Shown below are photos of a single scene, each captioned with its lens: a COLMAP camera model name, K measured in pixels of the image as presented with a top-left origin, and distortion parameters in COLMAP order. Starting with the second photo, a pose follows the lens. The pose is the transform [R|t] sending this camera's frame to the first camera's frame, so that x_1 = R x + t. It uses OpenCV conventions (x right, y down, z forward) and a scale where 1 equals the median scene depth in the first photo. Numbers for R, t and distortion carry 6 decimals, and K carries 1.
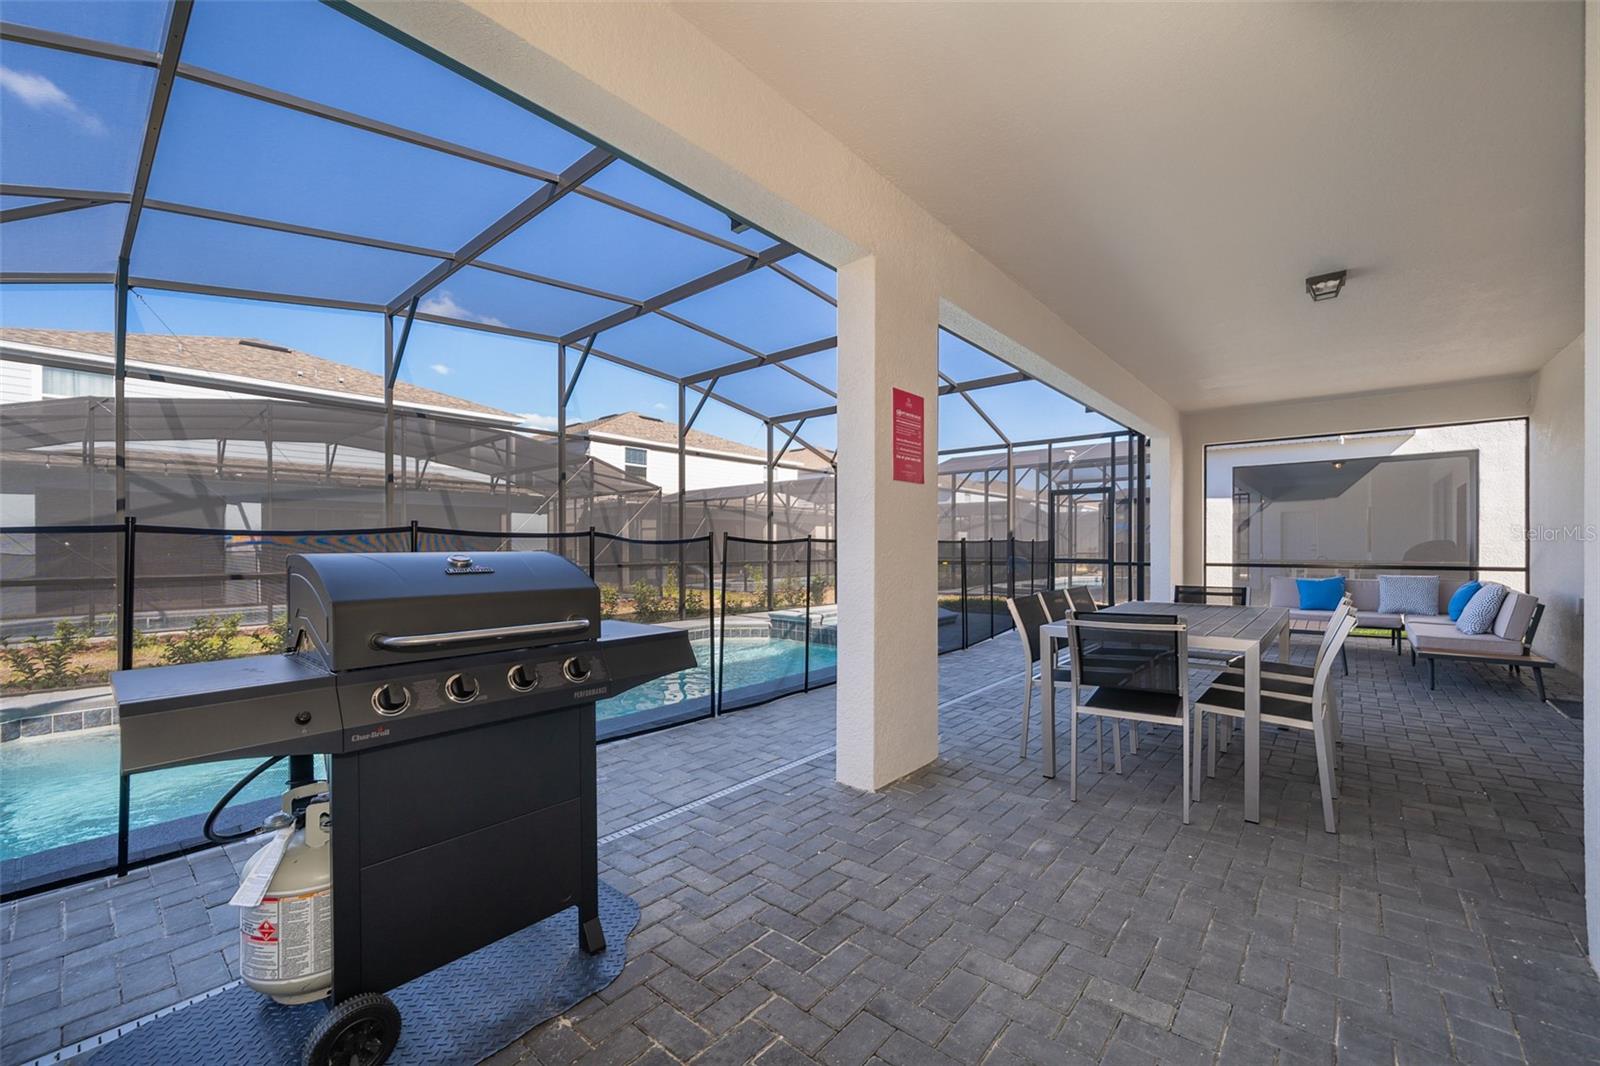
lens RADIAL K [[641.8, 0, 800.6], [0, 641.8, 551.1], [0, 0, 1]] dist [0.000538, -0.000024]
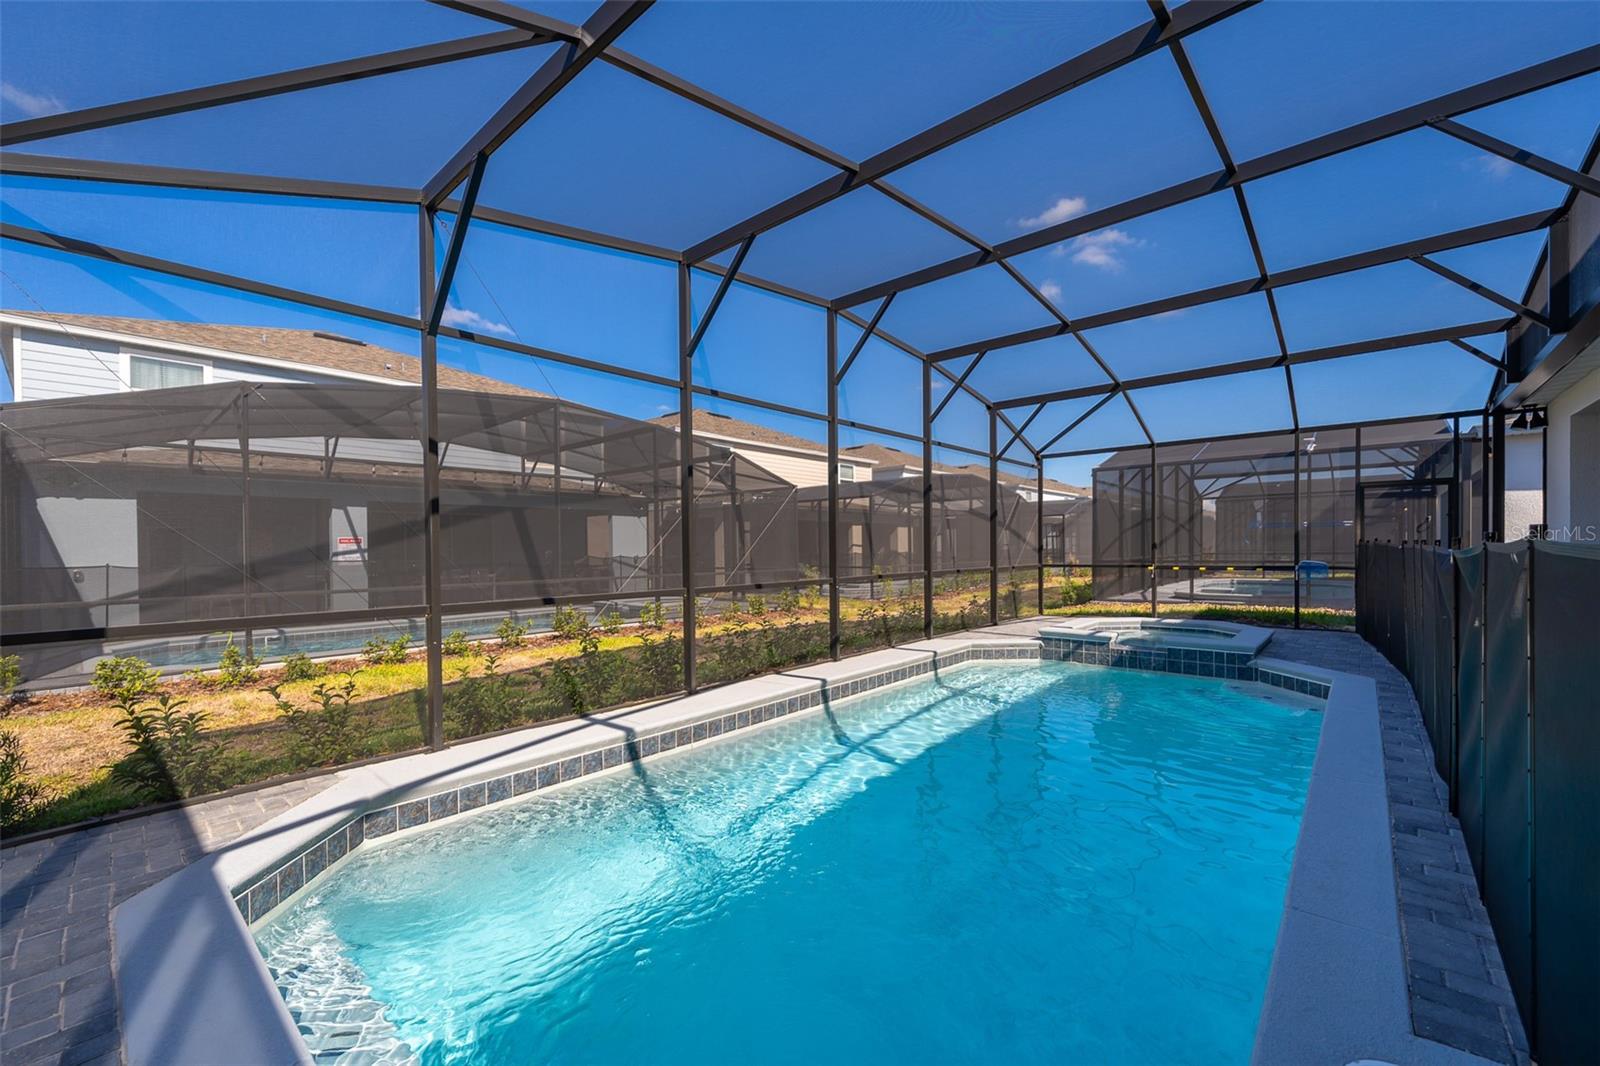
lens RADIAL K [[641.8, 0, 800.6], [0, 641.8, 551.1], [0, 0, 1]] dist [0.000538, -0.000024]
pose [[0.999970, -0.007558, -0.001644, -0.308708], [0.007553, 0.999968, -0.002662, -0.006911], [0.001664, 0.002650, 0.999995, 0.128670]]
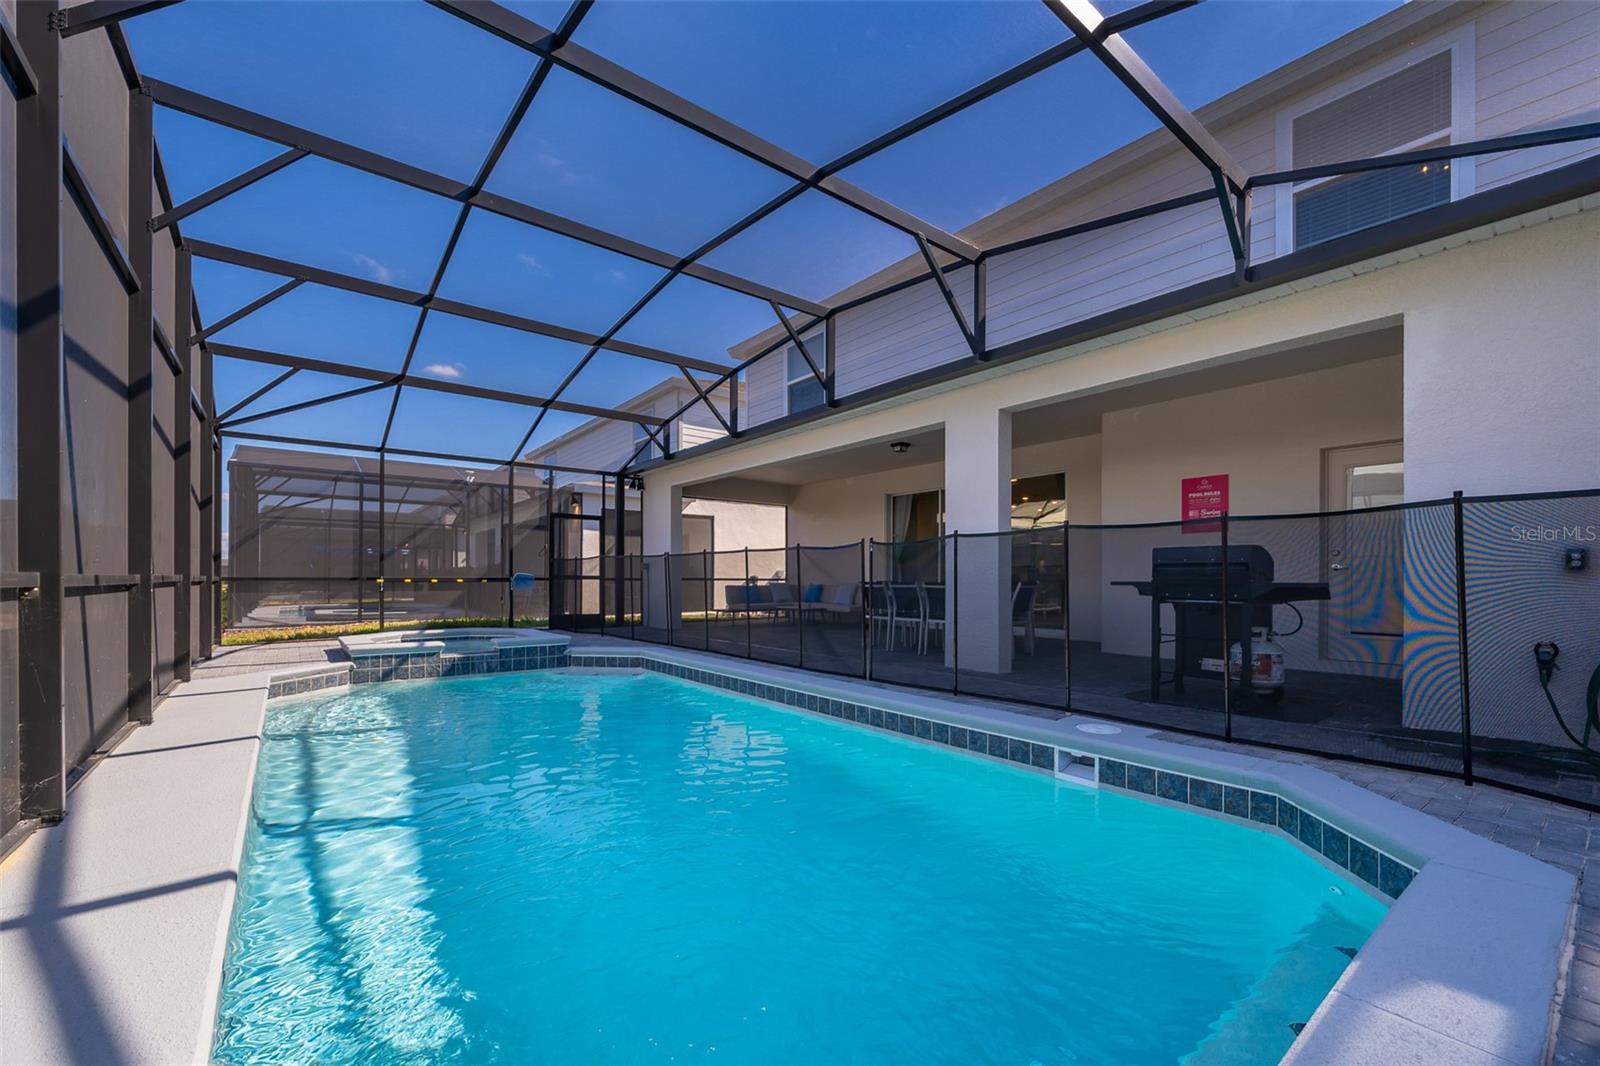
lens RADIAL K [[653.9, 0, 799.9], [0, 653.9, 581.7], [0, 0, 1]] dist [0.000054, 0.000033]
pose [[0.194967, 0.000112, 0.980810, -0.550538], [0.003305, 0.999994, -0.000771, 0.022031], [-0.980804, 0.003392, 0.194965, 0.328393]]
